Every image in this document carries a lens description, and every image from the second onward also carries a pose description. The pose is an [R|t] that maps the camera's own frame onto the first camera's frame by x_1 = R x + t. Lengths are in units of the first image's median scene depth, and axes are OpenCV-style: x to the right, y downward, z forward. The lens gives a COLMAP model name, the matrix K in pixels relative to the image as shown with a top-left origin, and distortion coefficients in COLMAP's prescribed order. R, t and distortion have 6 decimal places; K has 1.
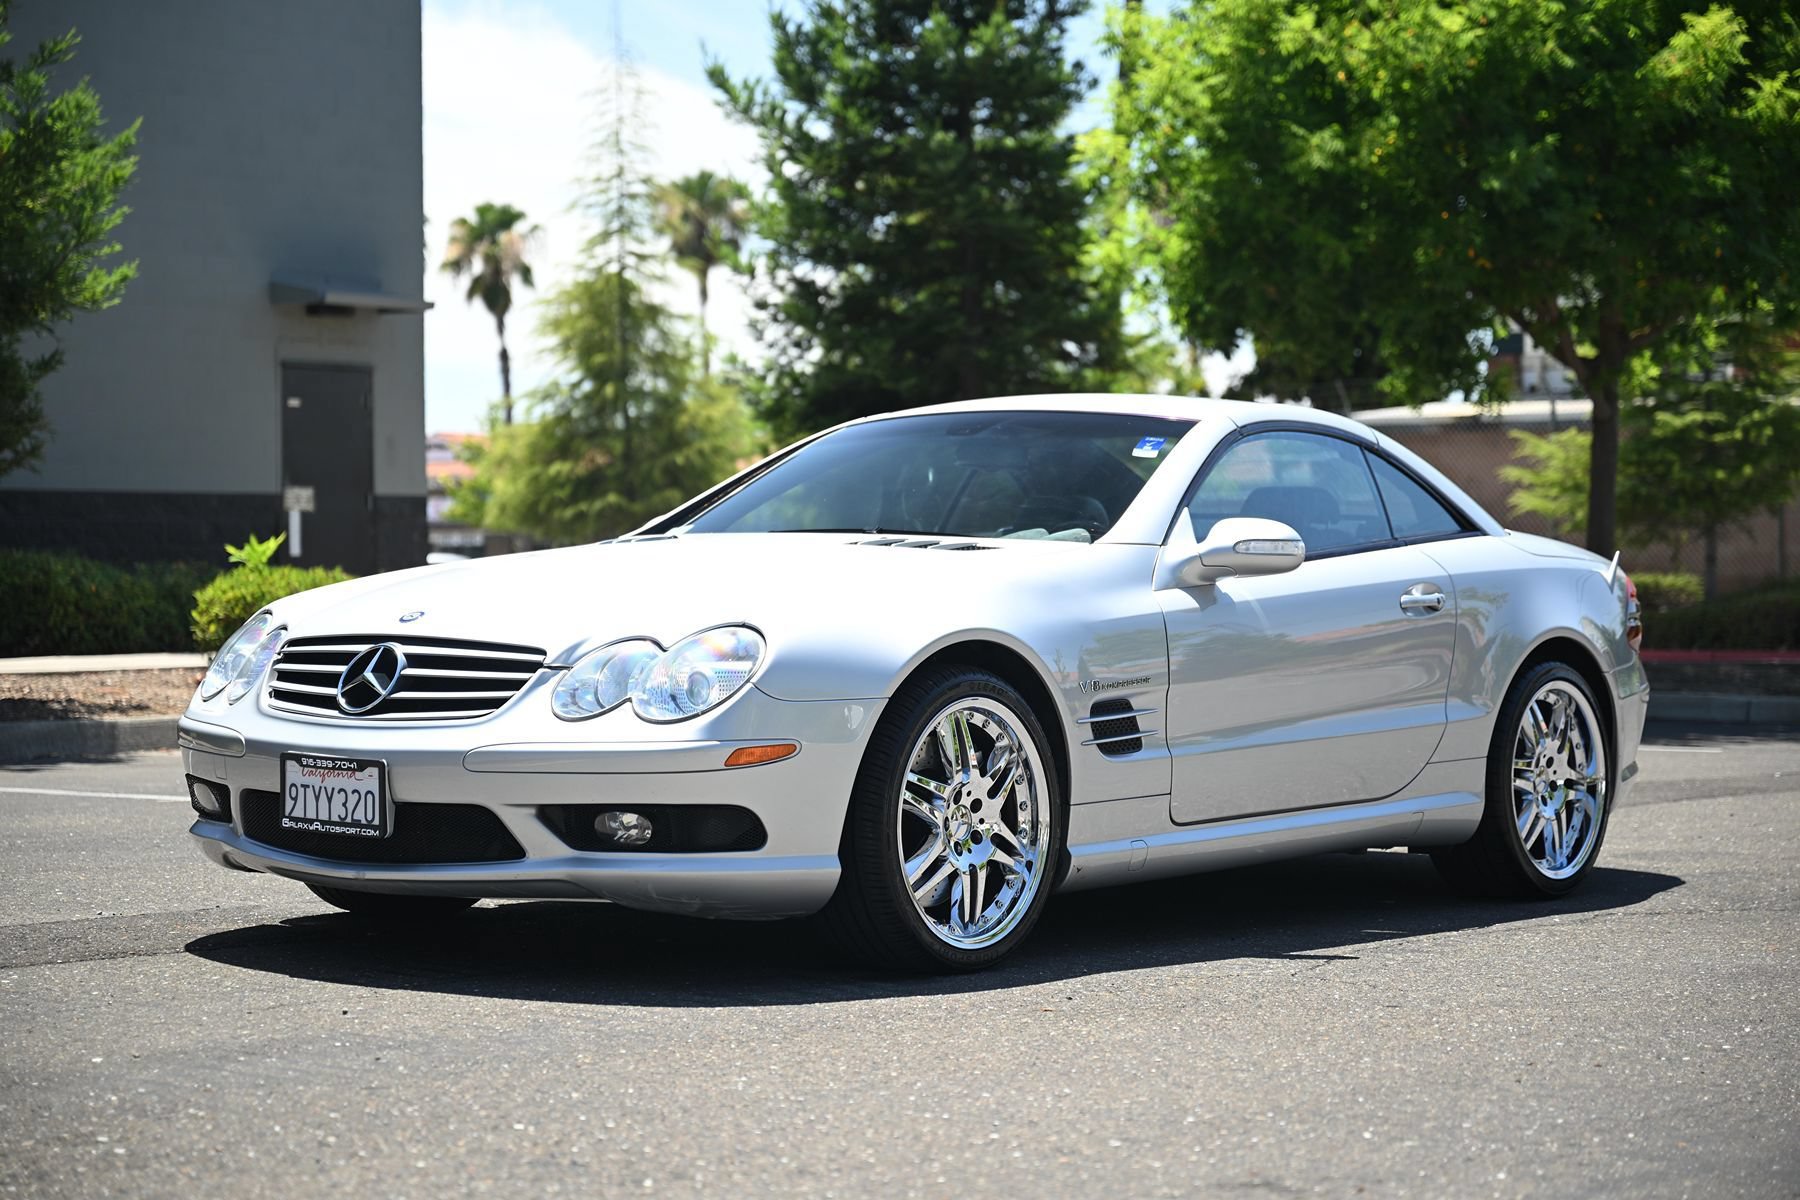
lens RADIAL K [[3729.0, 0, 900.0], [0, 3729.0, 600.0], [0, 0, 1]] dist [-0.049851, 0.381933]
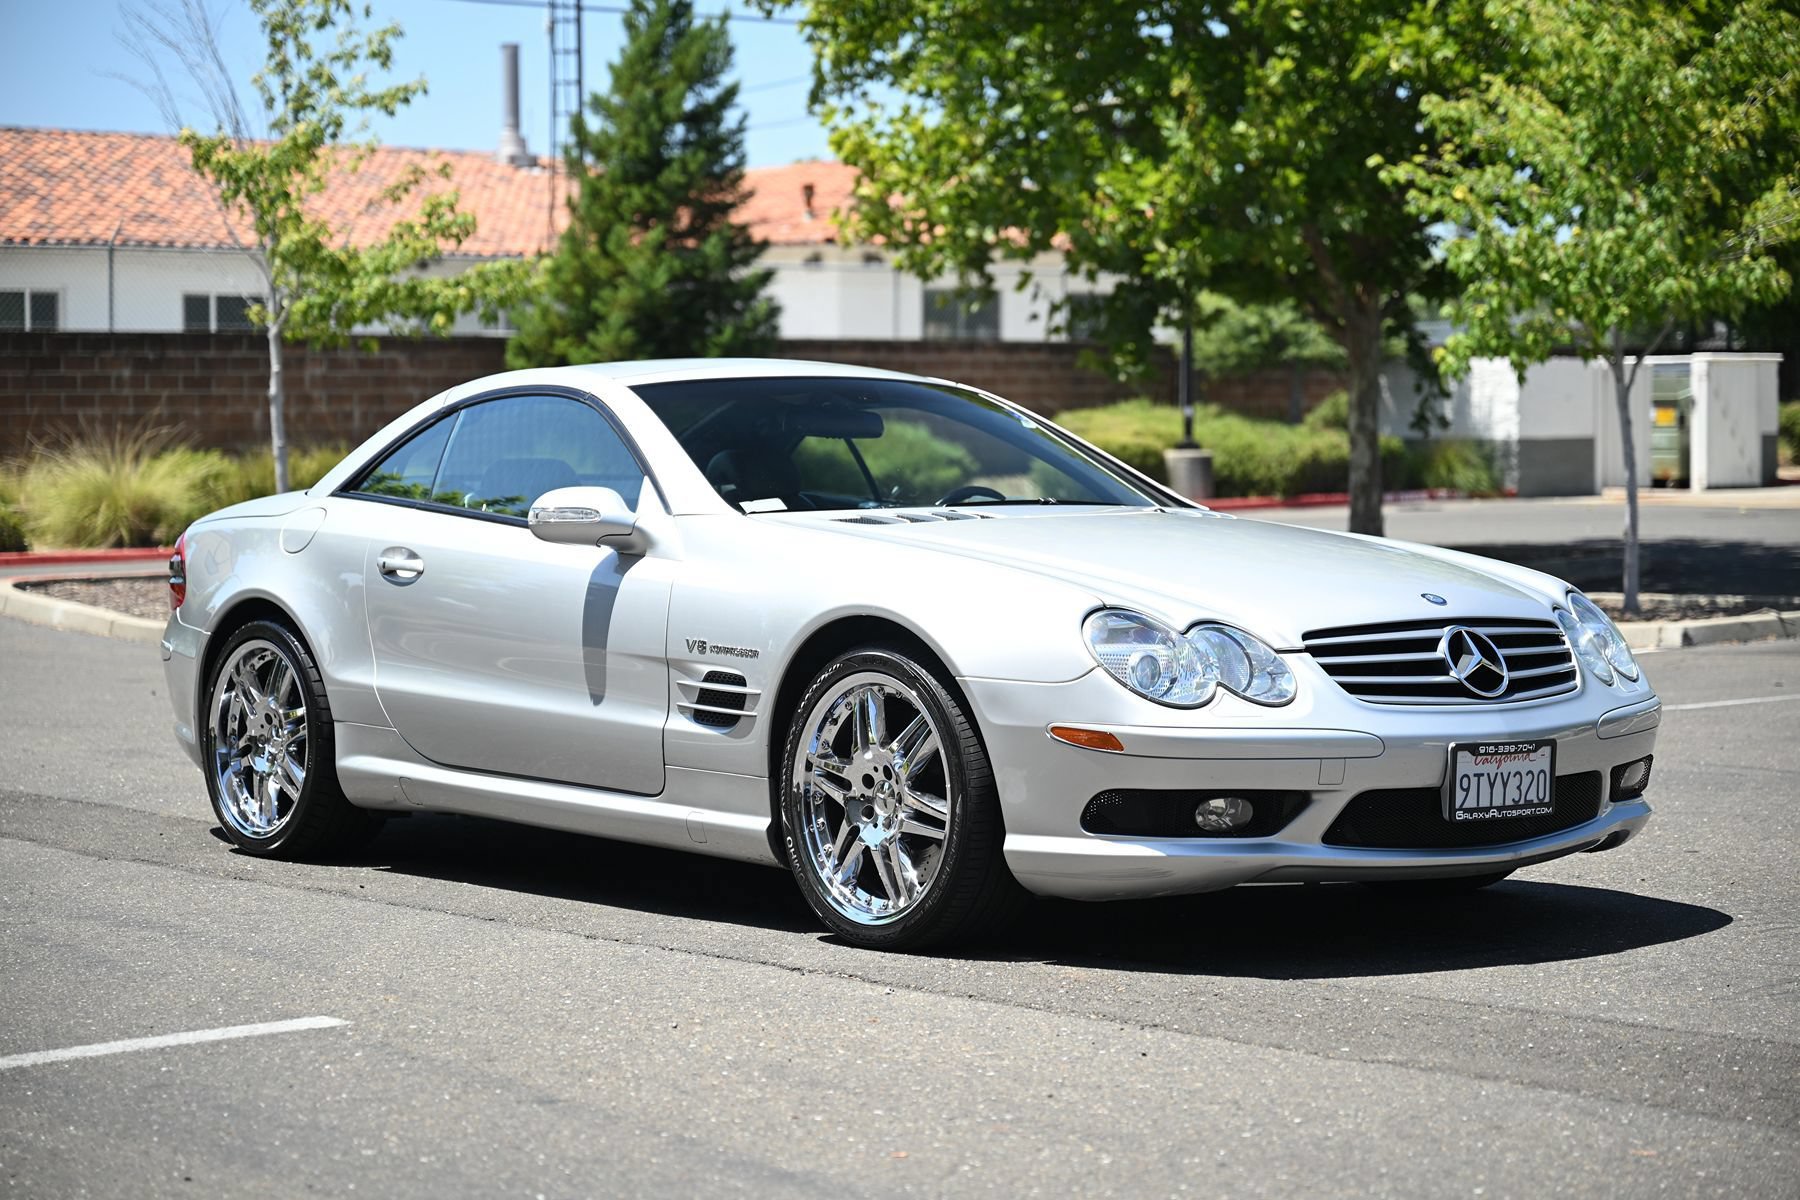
lens RADIAL K [[3699.1, 0, 900.3], [0, 3699.1, 580.7], [0, 0, 1]] dist [0.045285, -0.191842]
pose [[0.203610, -0.043426, 0.978088, -1.010381], [0.016611, 0.999025, 0.040898, -0.038676], [-0.978911, 0.007920, 0.204133, 0.837526]]
